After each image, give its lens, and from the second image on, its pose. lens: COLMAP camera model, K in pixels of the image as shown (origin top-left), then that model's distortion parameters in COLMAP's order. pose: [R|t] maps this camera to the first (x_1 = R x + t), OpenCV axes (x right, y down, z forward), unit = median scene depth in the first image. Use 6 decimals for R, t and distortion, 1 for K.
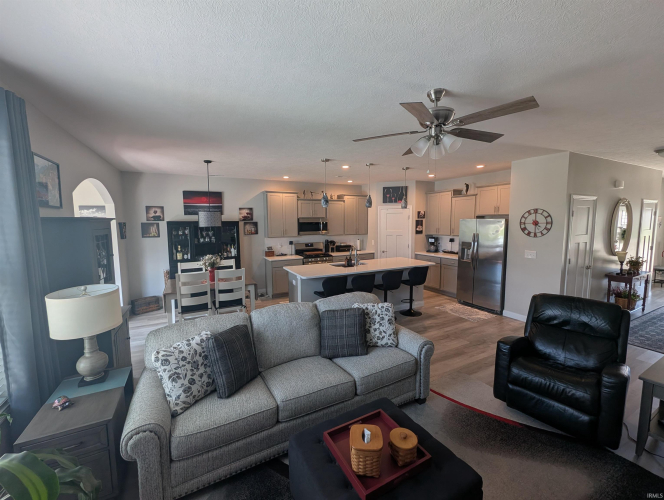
lens RADIAL K [[276.3, 0, 329.8], [0, 276.3, 247.7], [0, 0, 1]] dist [0.002429, 0.000150]
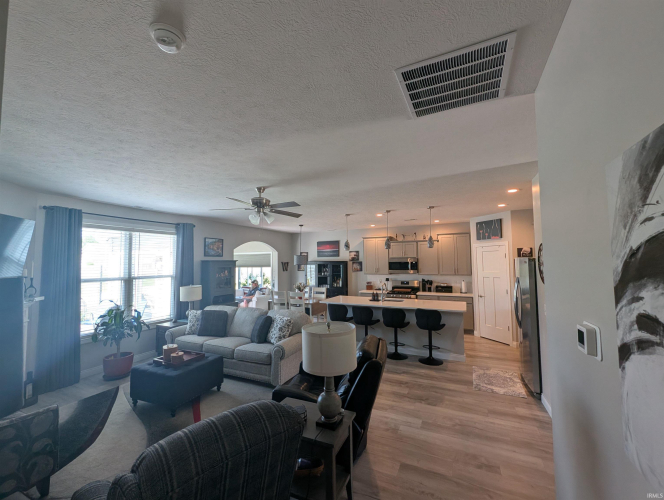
lens RADIAL K [[276.3, 0, 330.0], [0, 276.3, 247.9], [0, 0, 1]] dist [0.002429, 0.000150]
pose [[0.601628, -0.039003, -0.797824, 0.662974], [-0.071614, 0.992151, -0.102506, -0.014632], [0.795560, 0.118805, 0.594113, 0.115438]]
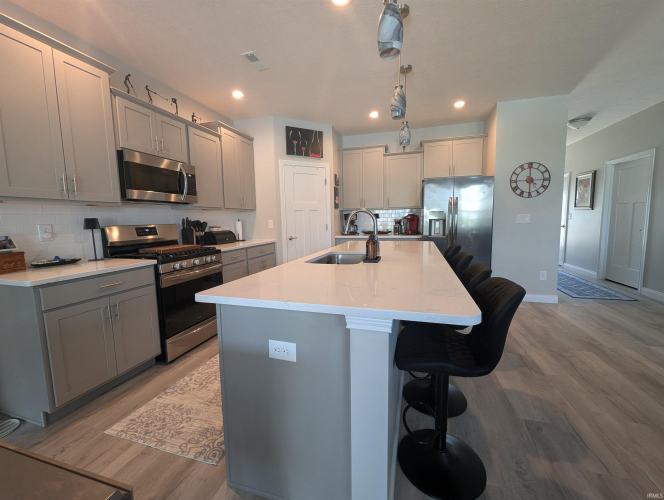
lens RADIAL K [[276.3, 0, 330.9], [0, 276.3, 247.8], [0, 0, 1]] dist [0.002429, 0.000150]
pose [[0.687956, -0.077313, 0.721622, -0.191148], [0.084564, 0.996076, 0.026099, 0.027770], [-0.720809, 0.043068, 0.691795, 0.588471]]
